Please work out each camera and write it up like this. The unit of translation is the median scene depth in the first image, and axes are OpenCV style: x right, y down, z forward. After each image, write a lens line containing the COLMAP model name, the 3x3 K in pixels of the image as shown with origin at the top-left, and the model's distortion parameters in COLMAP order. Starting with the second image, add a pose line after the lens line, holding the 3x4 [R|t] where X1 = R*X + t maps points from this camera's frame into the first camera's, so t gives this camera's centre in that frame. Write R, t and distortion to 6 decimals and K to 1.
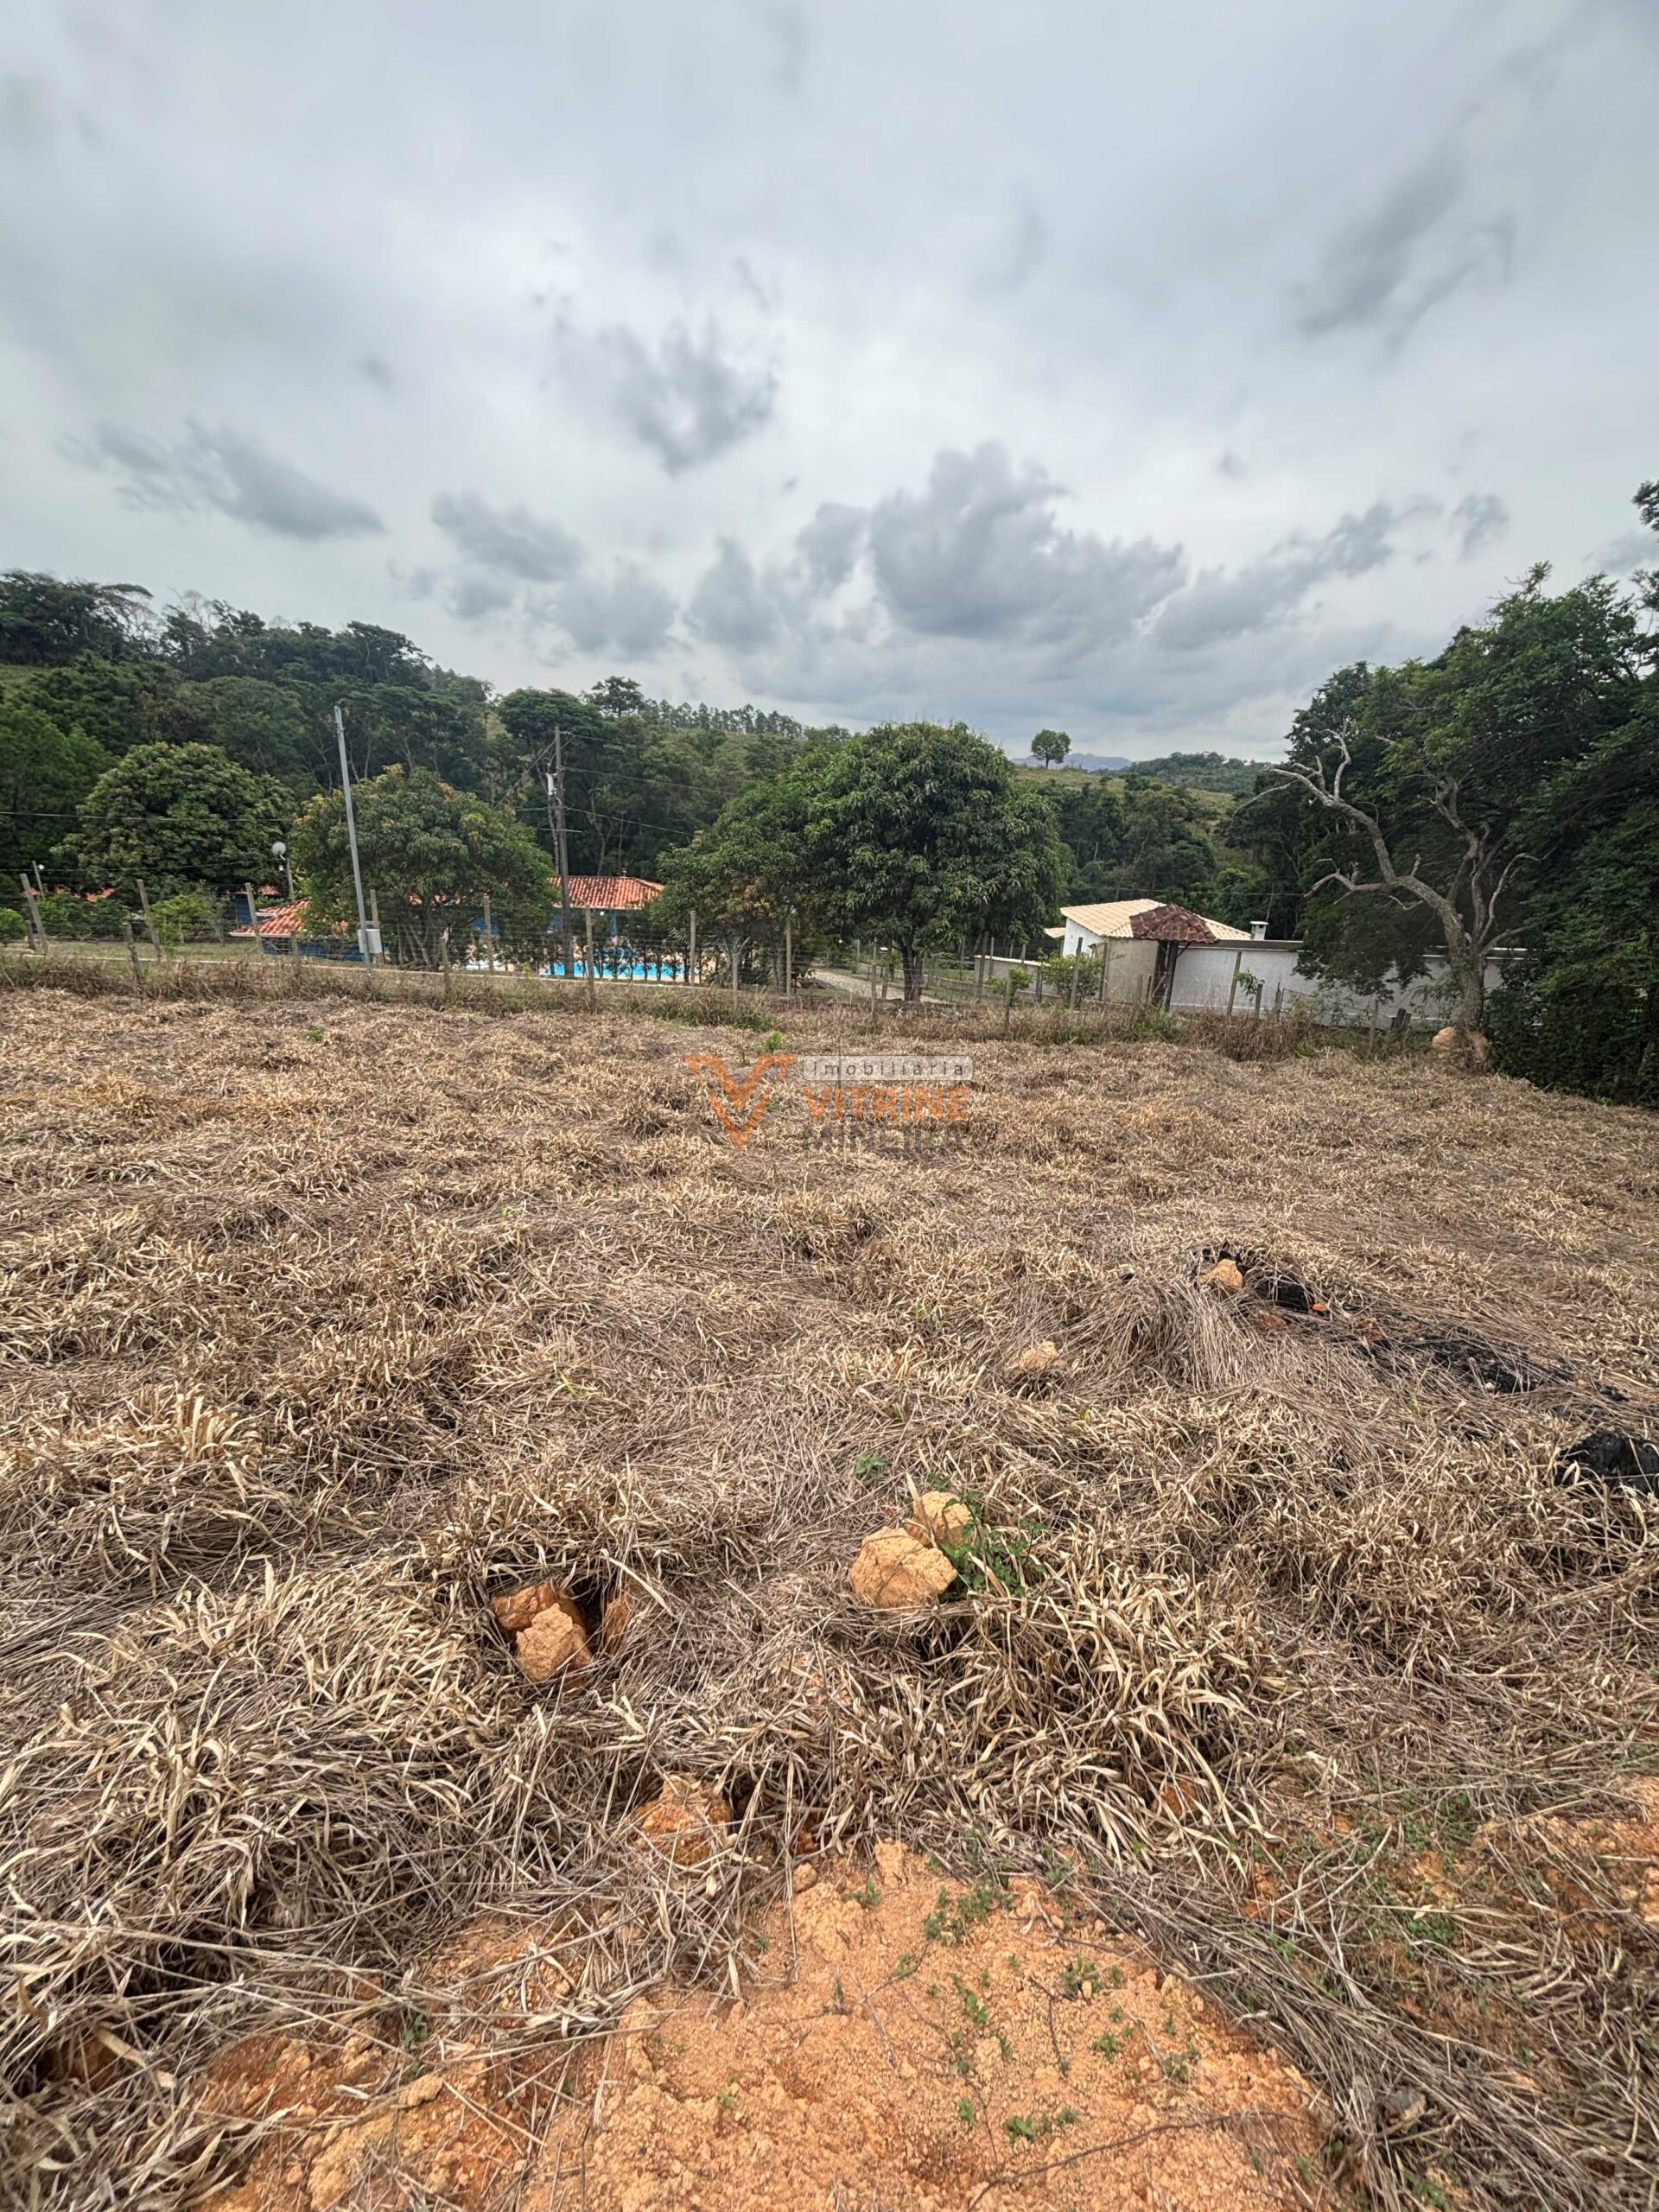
lens RADIAL K [[884.2, 0, 833.1], [0, 884.2, 1108.7], [0, 0, 1]] dist [-0.009209, 0.002865]
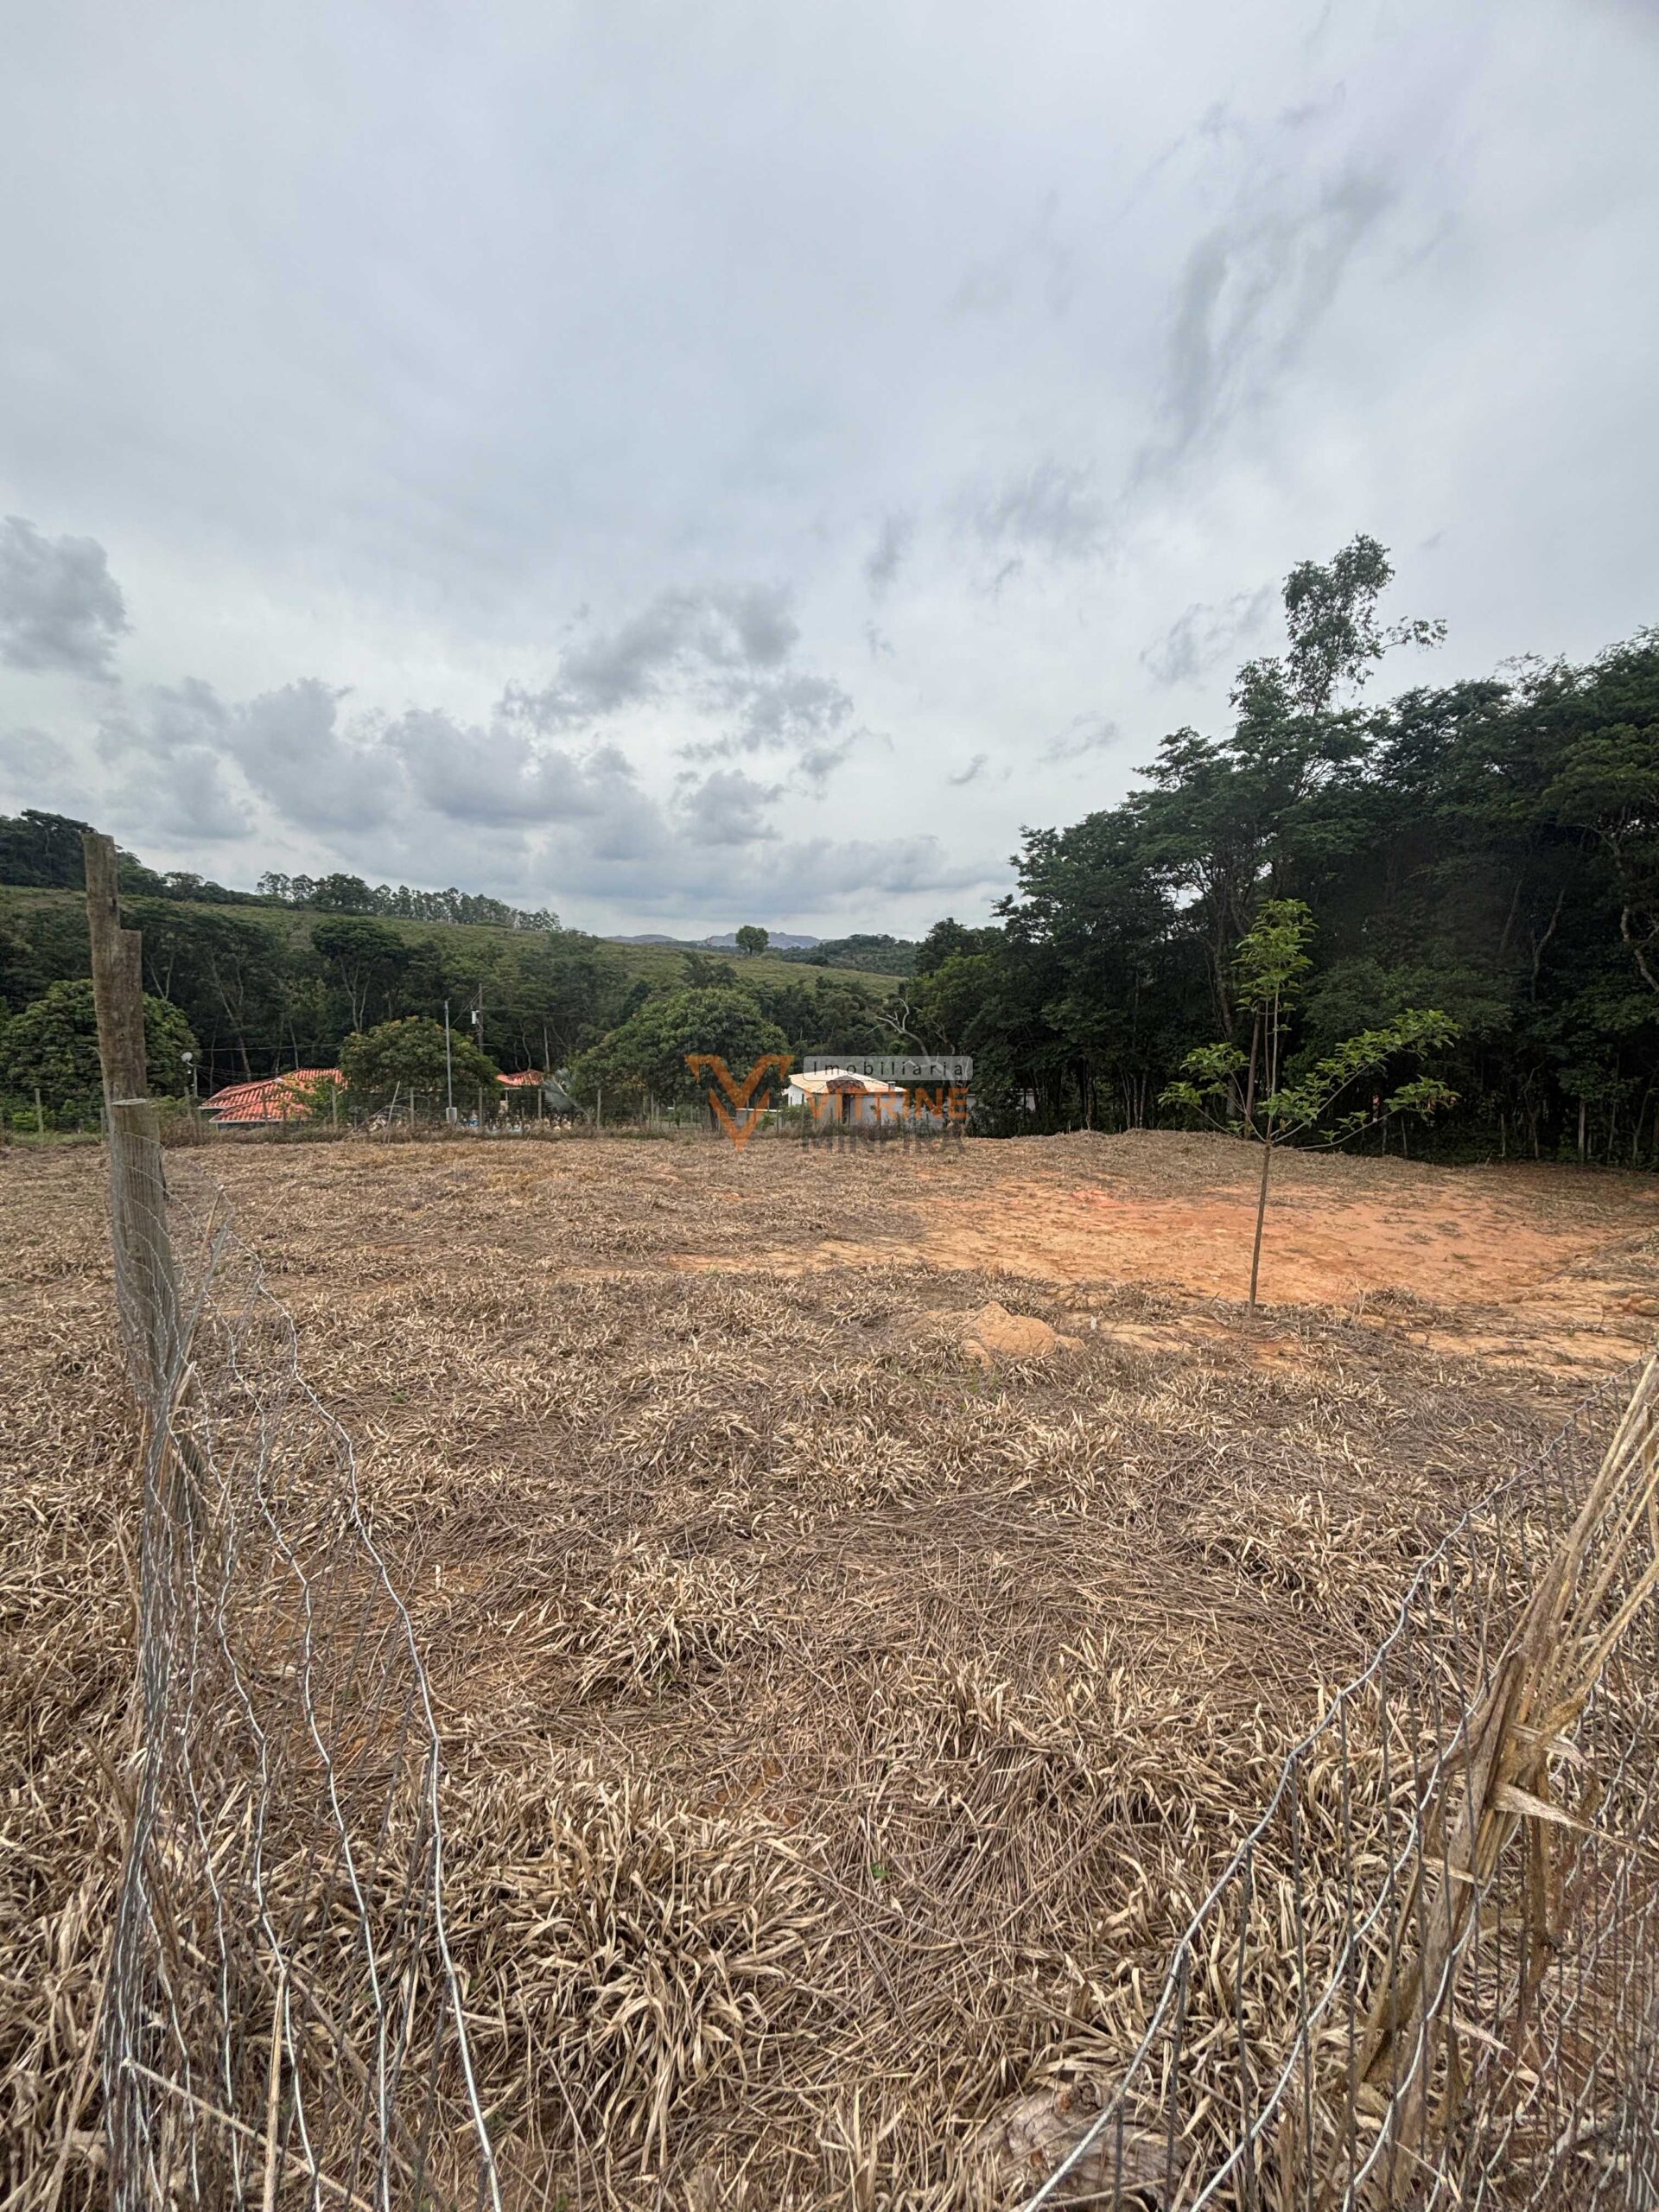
lens RADIAL K [[890.2, 0, 835.1], [0, 890.2, 1103.7], [0, 0, 1]] dist [-0.004122, 0.000999]
pose [[0.948390, -0.049599, 0.313203, -1.203187], [0.107827, 0.979279, -0.171424, 0.773516], [-0.298210, 0.196348, 0.934087, -3.878465]]
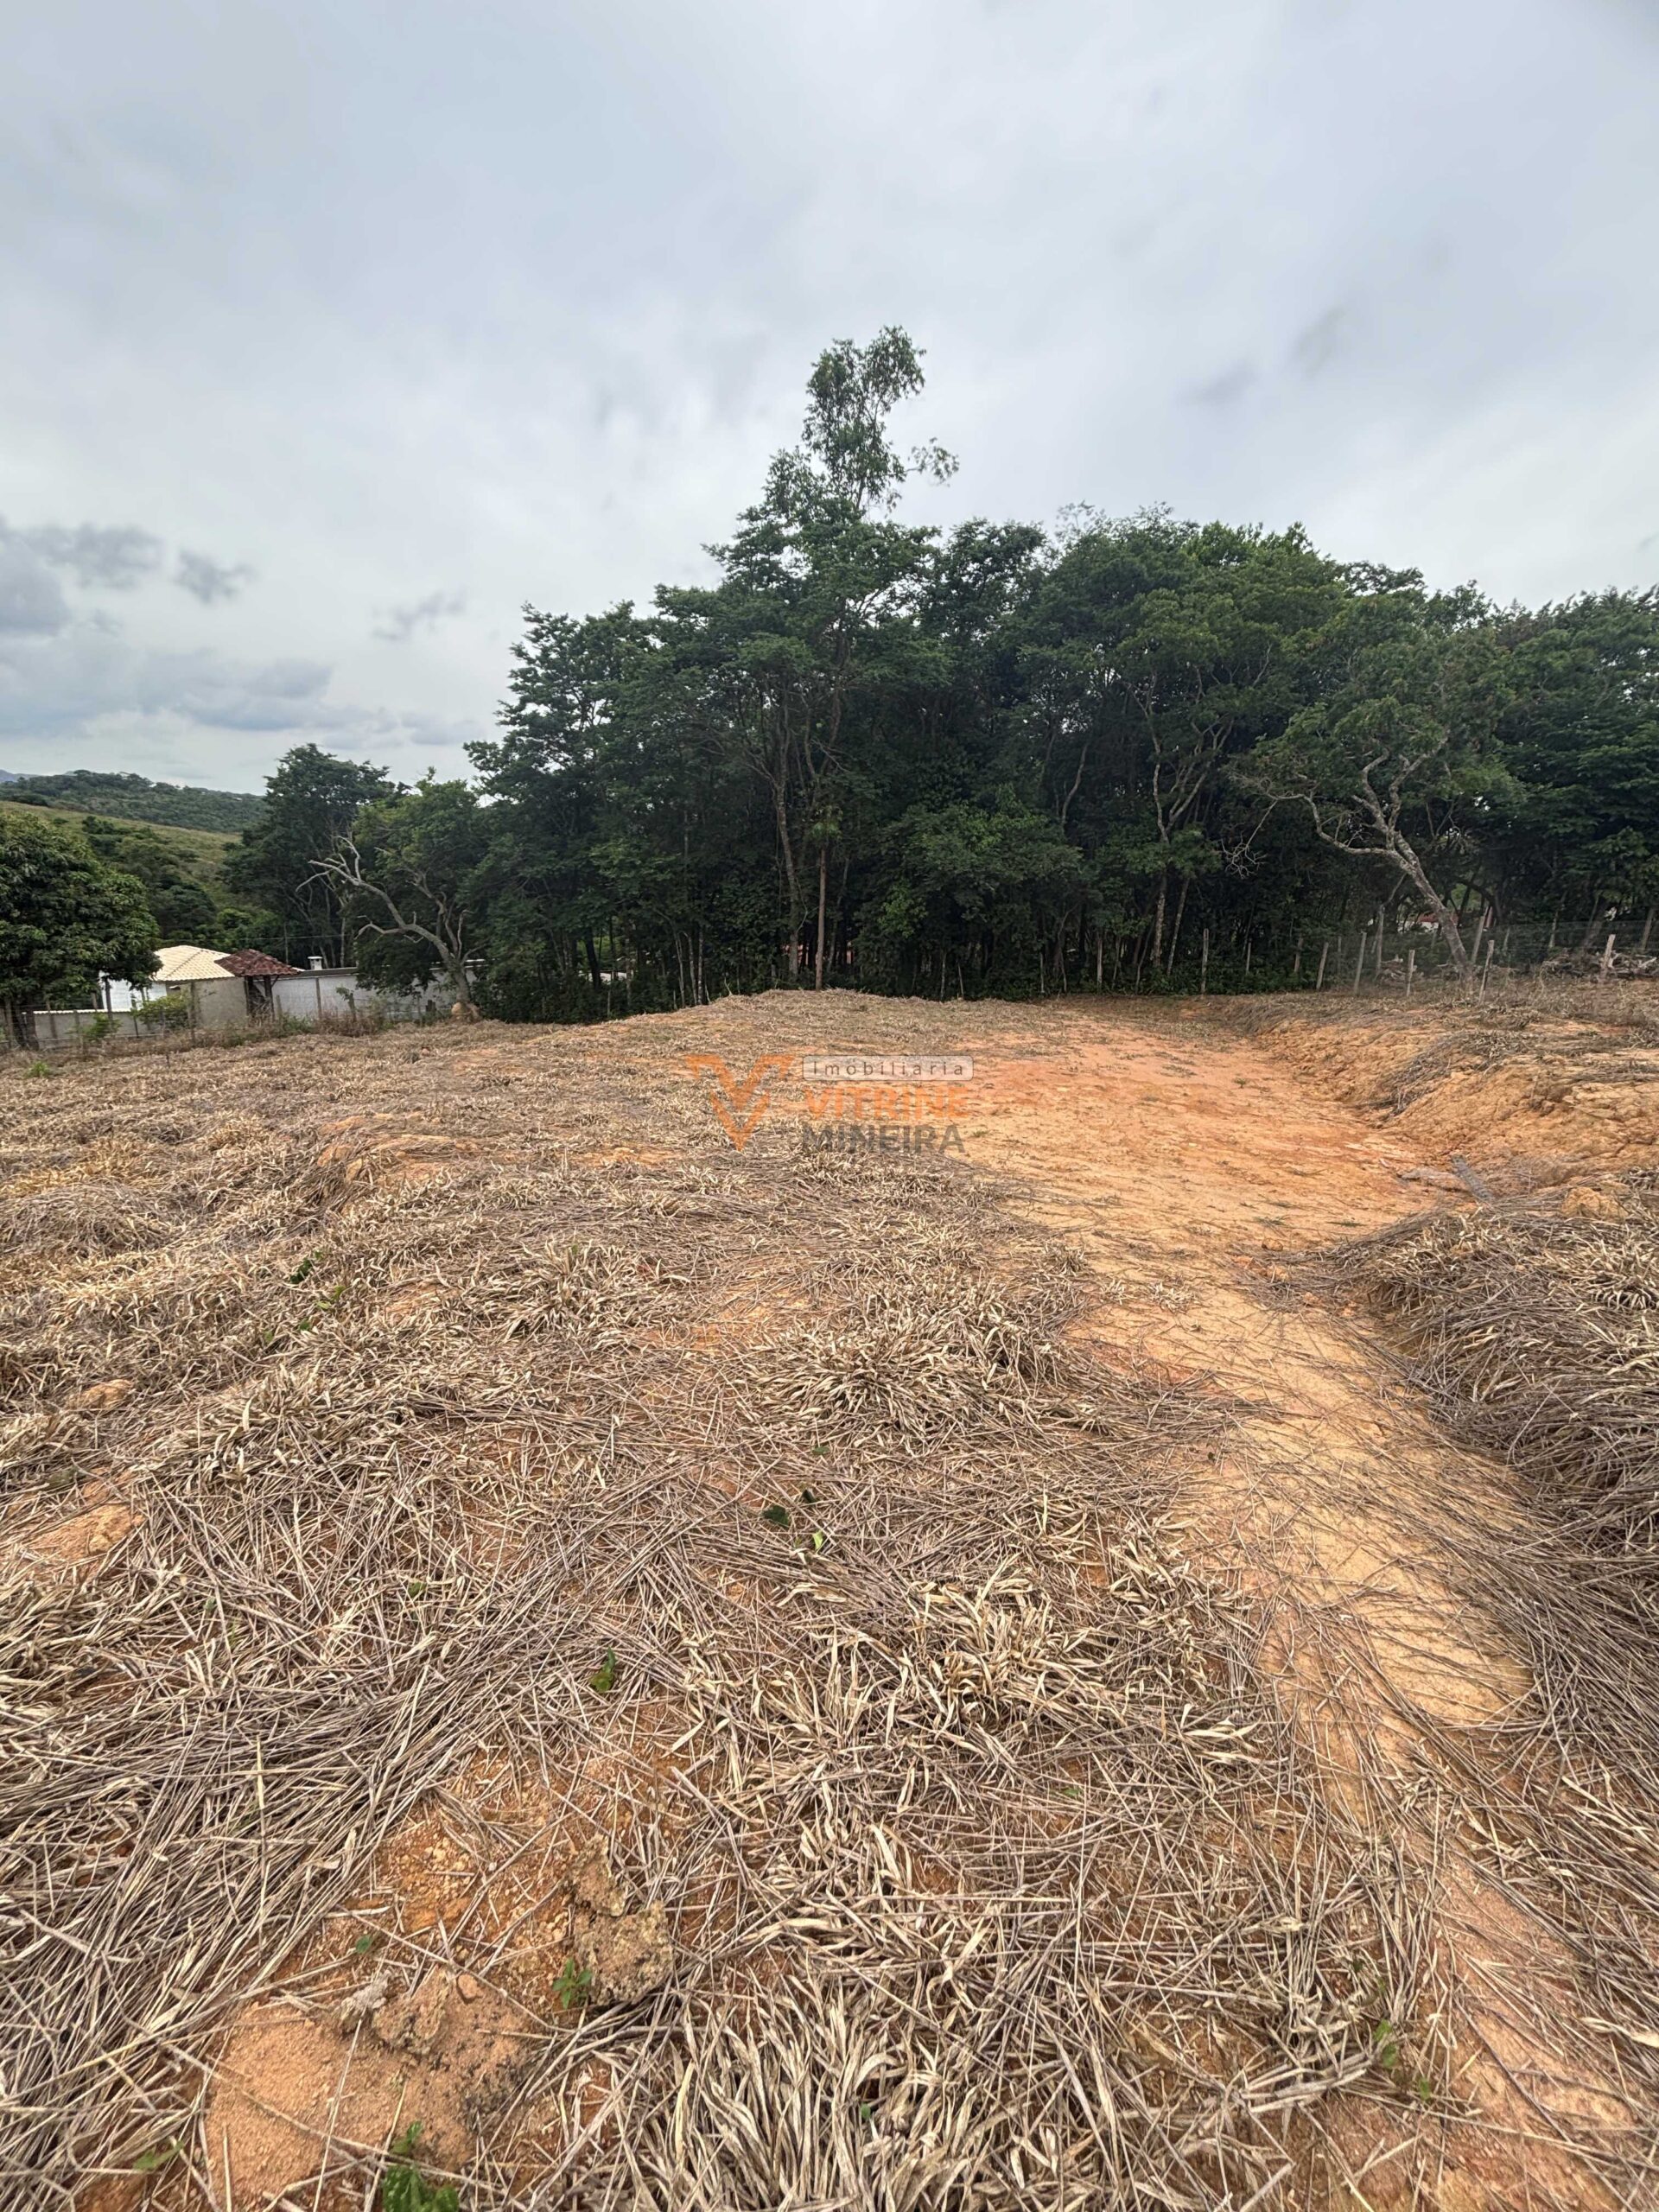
lens RADIAL K [[898.7, 0, 833.7], [0, 898.7, 1096.9], [0, 0, 1]] dist [-0.018094, 0.013064]
pose [[0.522282, -0.212943, 0.825759, -1.619555], [0.251817, 0.963652, 0.089231, 0.430257], [-0.814745, 0.161336, 0.556921, -2.212832]]
